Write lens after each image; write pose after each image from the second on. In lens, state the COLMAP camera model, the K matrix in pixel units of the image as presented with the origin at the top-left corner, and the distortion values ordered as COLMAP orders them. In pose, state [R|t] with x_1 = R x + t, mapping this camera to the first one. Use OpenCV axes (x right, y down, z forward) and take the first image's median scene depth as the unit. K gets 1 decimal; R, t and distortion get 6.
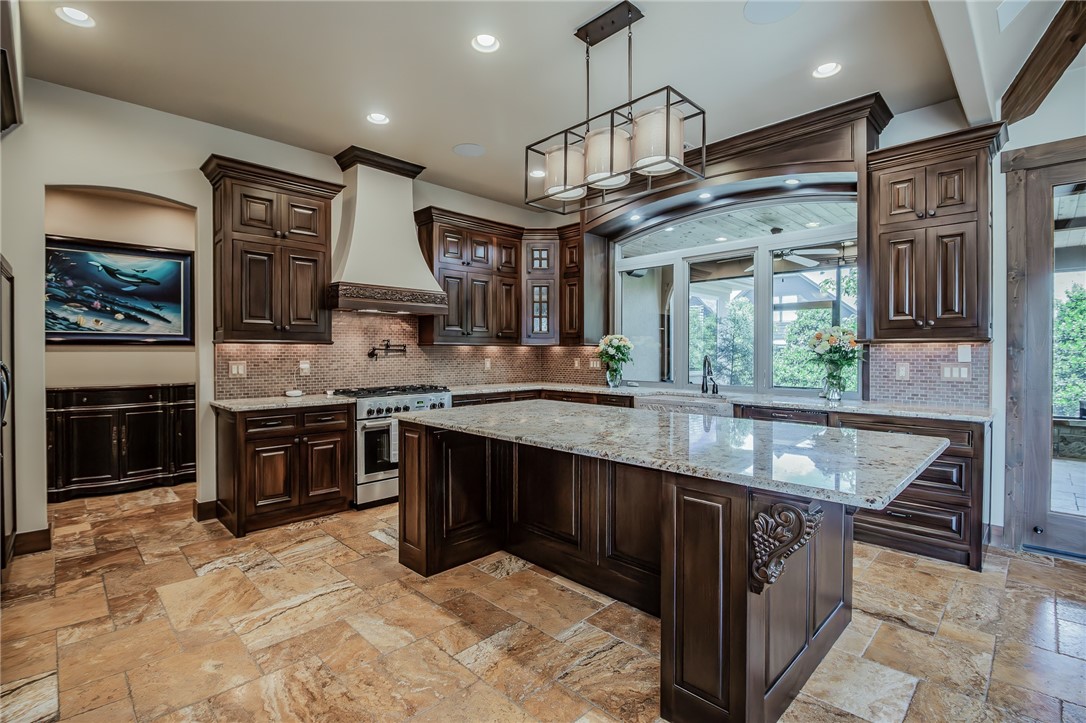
lens RADIAL K [[510.3, 0, 543.1], [0, 510.3, 356.5], [0, 0, 1]] dist [-0.017414, -0.000964]
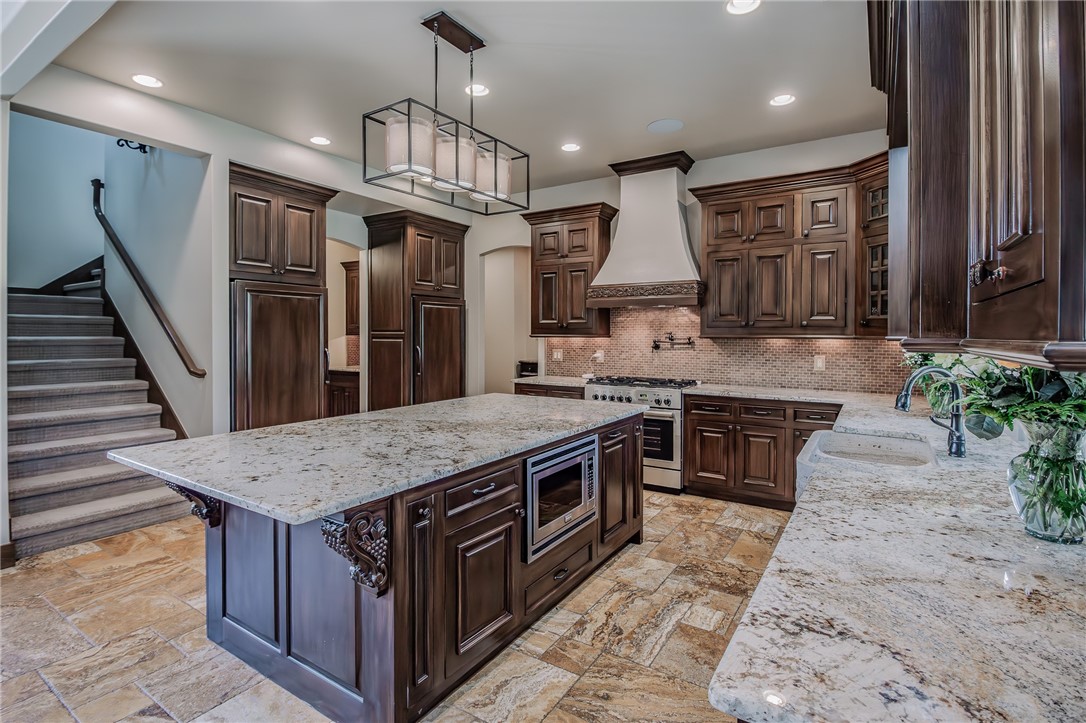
lens RADIAL K [[519.5, 0, 520.6], [0, 519.5, 337.0], [0, 0, 1]] dist [-0.013468, -0.001639]
pose [[0.197375, 0.005908, -0.980310, 0.945298], [-0.012037, 0.999921, 0.003603, -0.034919], [0.980254, 0.011089, 0.197431, 0.736745]]
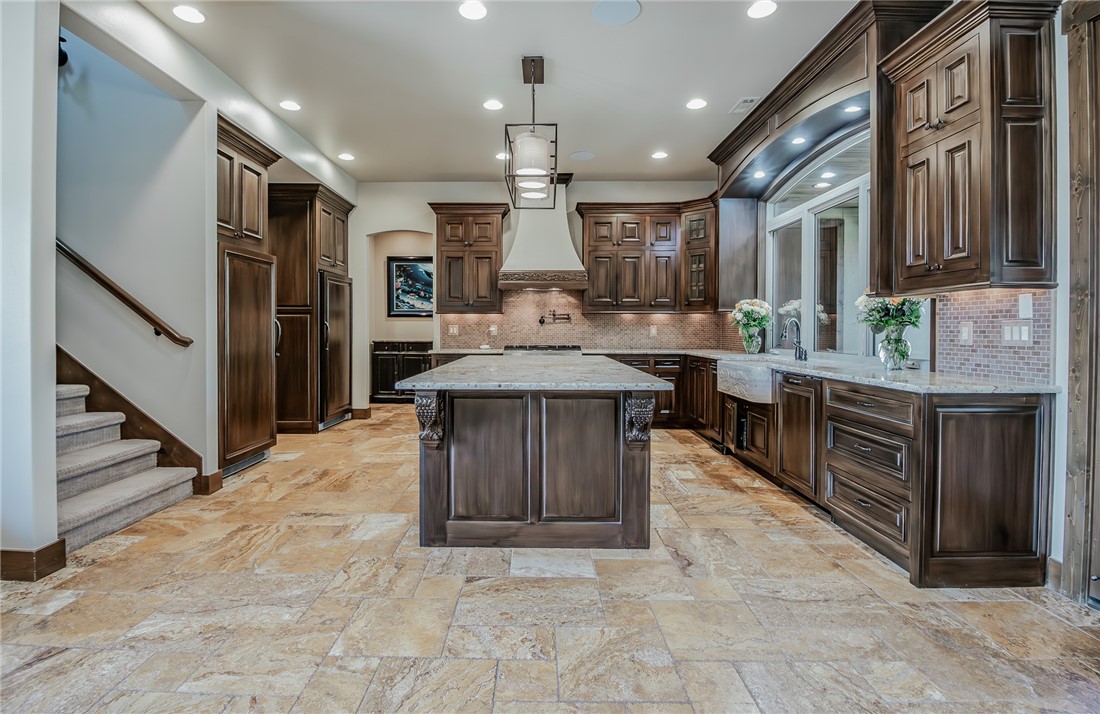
lens RADIAL K [[521.7, 0, 521.6], [0, 521.7, 333.2], [0, 0, 1]] dist [-0.015387, -0.000797]
pose [[0.694509, 0.006431, -0.719455, 0.884412], [-0.007905, 0.999968, 0.001308, 0.037061], [0.719441, 0.004779, 0.694538, 0.008623]]
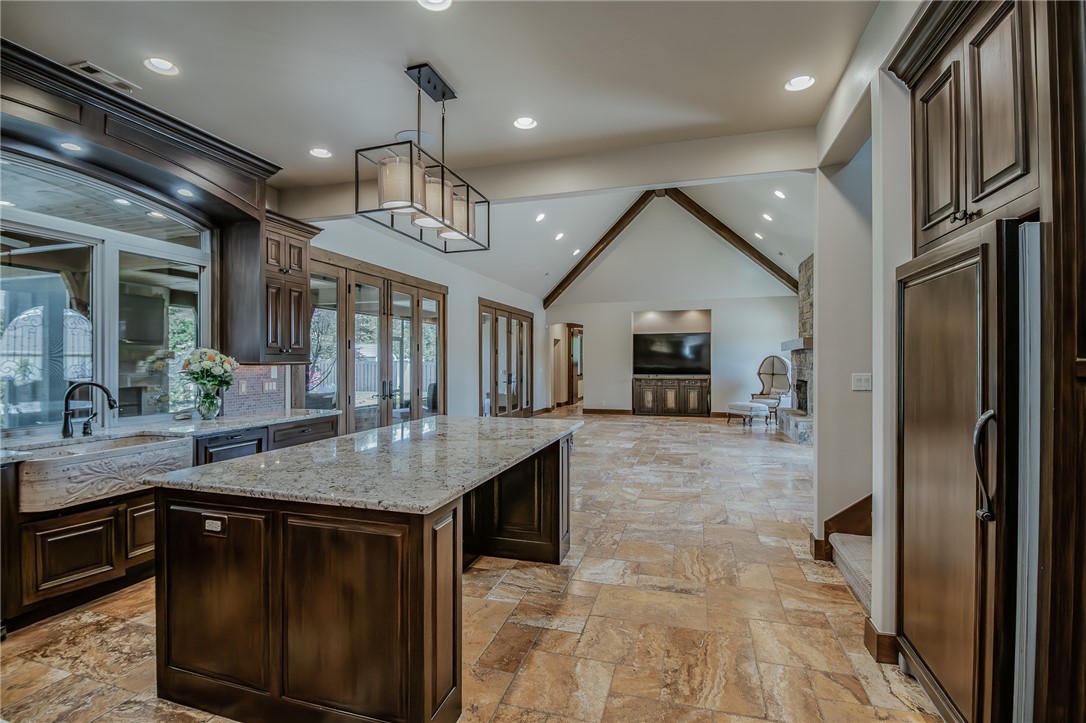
lens RADIAL K [[511.2, 0, 522.8], [0, 511.2, 360.9], [0, 0, 1]] dist [-0.004330, -0.000743]
pose [[-0.457608, -0.000458, 0.889154, -0.757022], [0.008728, 0.999949, 0.005007, -0.039753], [-0.889111, 0.010052, -0.457580, 1.060115]]
